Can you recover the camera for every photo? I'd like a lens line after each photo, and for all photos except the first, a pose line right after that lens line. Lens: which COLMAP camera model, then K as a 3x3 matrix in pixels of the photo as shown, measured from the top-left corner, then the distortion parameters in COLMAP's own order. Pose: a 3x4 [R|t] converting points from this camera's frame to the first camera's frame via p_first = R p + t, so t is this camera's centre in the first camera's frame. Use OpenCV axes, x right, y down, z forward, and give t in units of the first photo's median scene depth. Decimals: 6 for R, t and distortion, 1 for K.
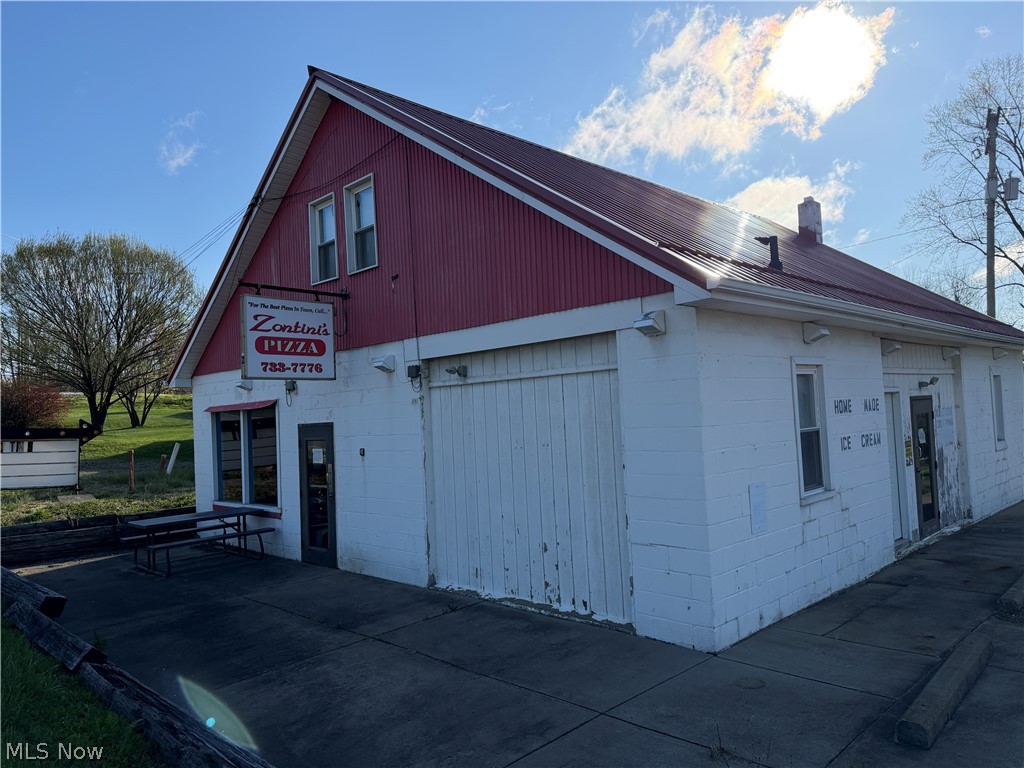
lens RADIAL K [[727.6, 0, 513.3], [0, 727.6, 381.4], [0, 0, 1]] dist [0.036320, -0.038392]
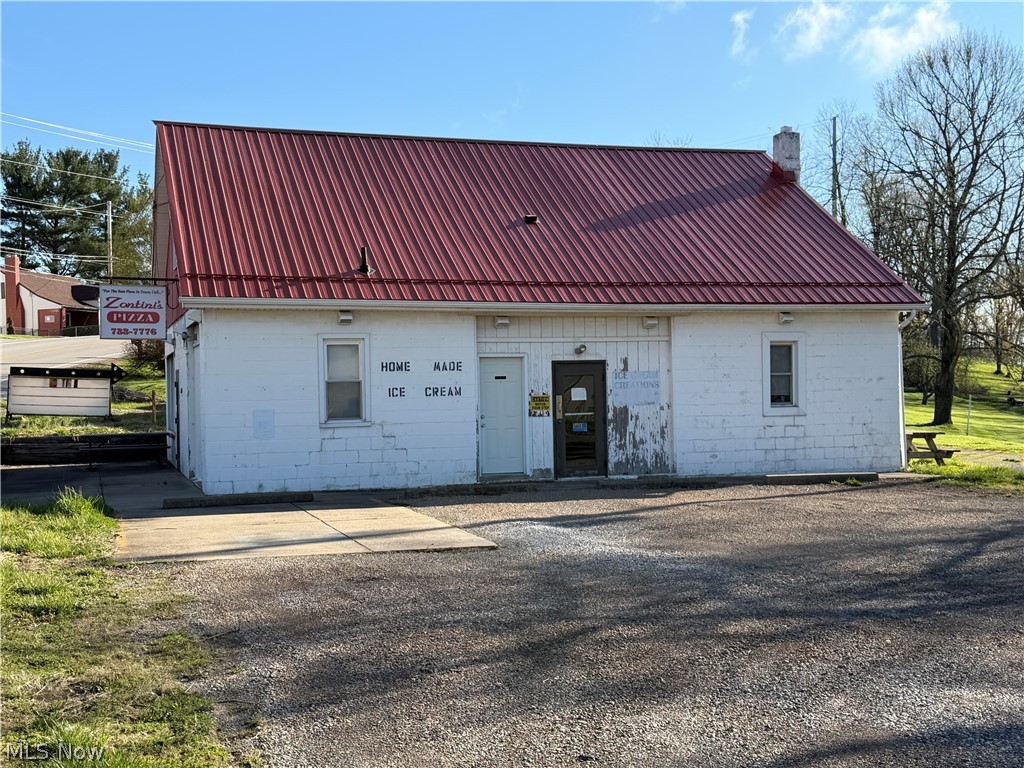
lens RADIAL K [[1248.8, 0, 512.5], [0, 1248.8, 382.0], [0, 0, 1]] dist [0.001408, 0.000000]
pose [[0.902865, 0.029883, -0.428883, 1.191884], [-0.004960, 0.998239, 0.059112, -0.056321], [0.429895, -0.051242, 0.901424, -0.778812]]
